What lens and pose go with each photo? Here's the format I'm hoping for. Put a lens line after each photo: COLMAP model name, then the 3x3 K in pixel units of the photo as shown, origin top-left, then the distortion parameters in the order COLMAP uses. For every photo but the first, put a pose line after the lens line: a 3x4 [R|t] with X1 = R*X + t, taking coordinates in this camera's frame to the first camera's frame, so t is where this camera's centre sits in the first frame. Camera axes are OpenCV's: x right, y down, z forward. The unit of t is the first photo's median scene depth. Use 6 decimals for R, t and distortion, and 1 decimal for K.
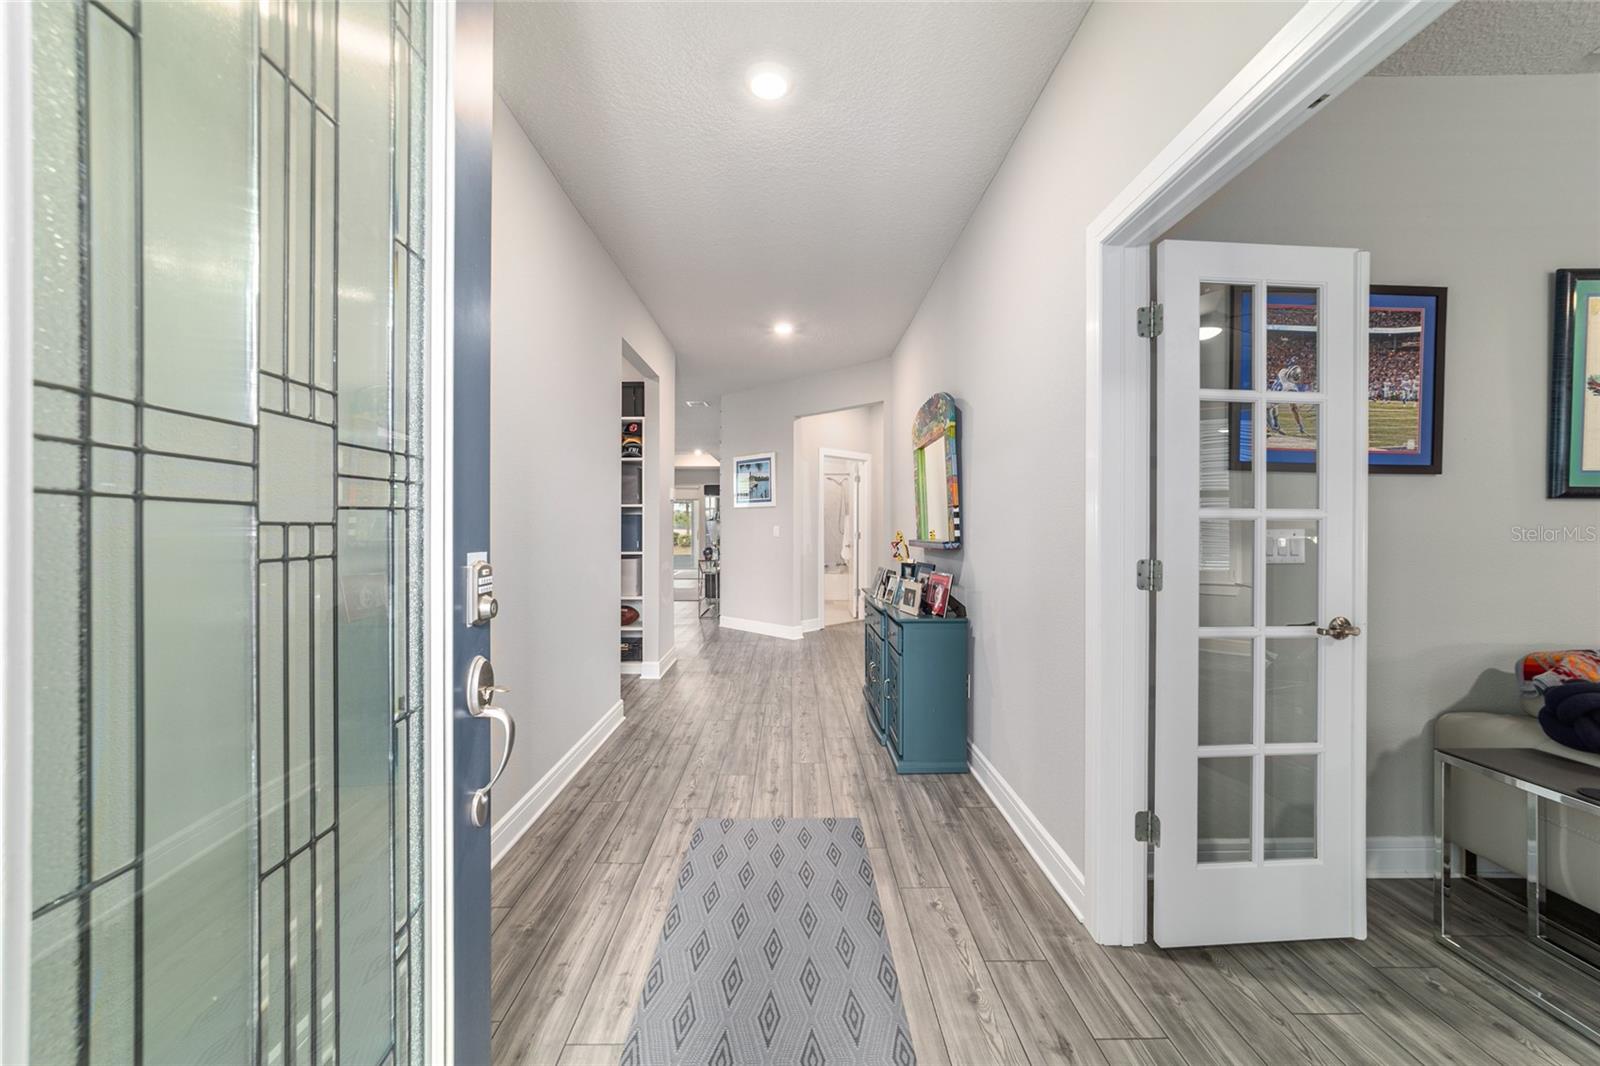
lens RADIAL K [[612.9, 0, 799.3], [0, 612.9, 529.6], [0, 0, 1]] dist [-0.019285, 0.008676]
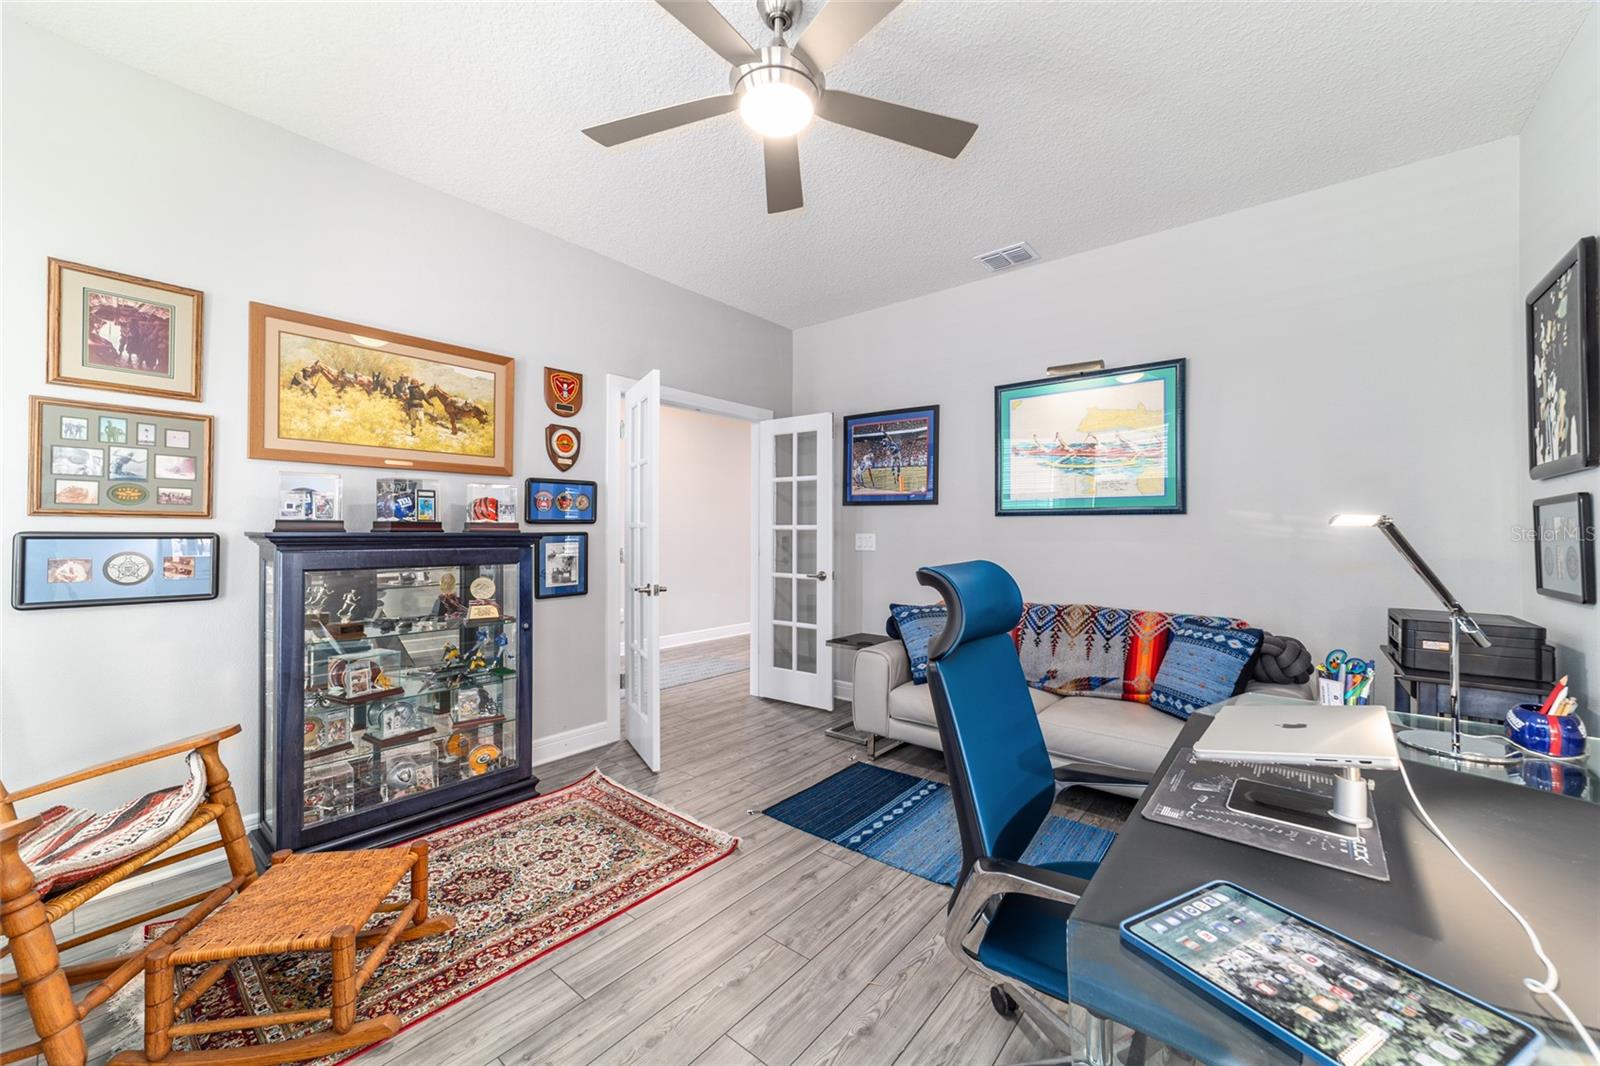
lens RADIAL K [[612.9, 0, 799.3], [0, 612.9, 529.6], [0, 0, 1]] dist [-0.019285, 0.008676]
pose [[0.766283, -0.001419, -0.642501, 2.339148], [-0.002168, 0.999986, -0.004793, -0.004599], [0.642499, 0.005066, 0.766270, -0.864973]]
